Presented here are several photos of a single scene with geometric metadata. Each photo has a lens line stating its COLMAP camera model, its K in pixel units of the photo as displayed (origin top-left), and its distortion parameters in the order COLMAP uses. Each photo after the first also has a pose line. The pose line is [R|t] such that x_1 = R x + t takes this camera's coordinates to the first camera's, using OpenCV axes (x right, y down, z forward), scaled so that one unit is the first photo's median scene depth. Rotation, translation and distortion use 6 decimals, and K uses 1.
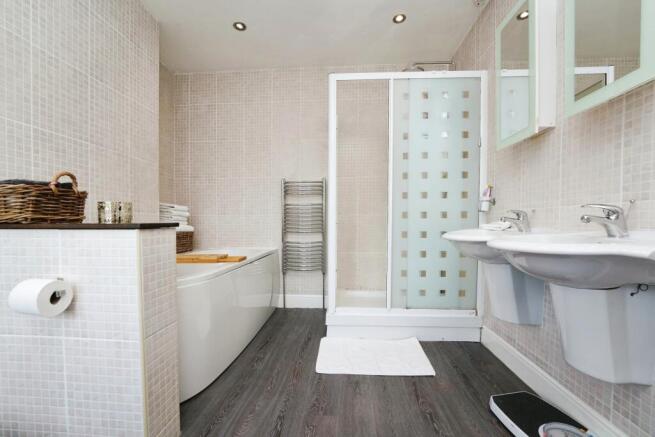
lens RADIAL K [[269.2, 0, 328.5], [0, 269.2, 225.1], [0, 0, 1]] dist [-0.025937, 0.001935]
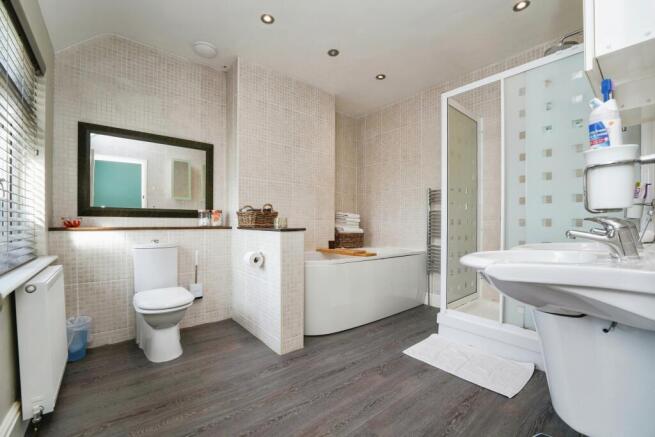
lens RADIAL K [[269.2, 0, 330.9], [0, 269.2, 220.8], [0, 0, 1]] dist [-0.025937, 0.001935]
pose [[0.692161, 0.001345, -0.721741, 0.498660], [-0.017964, 0.999721, -0.015365, -0.019733], [0.721519, 0.023600, 0.691992, -0.077045]]
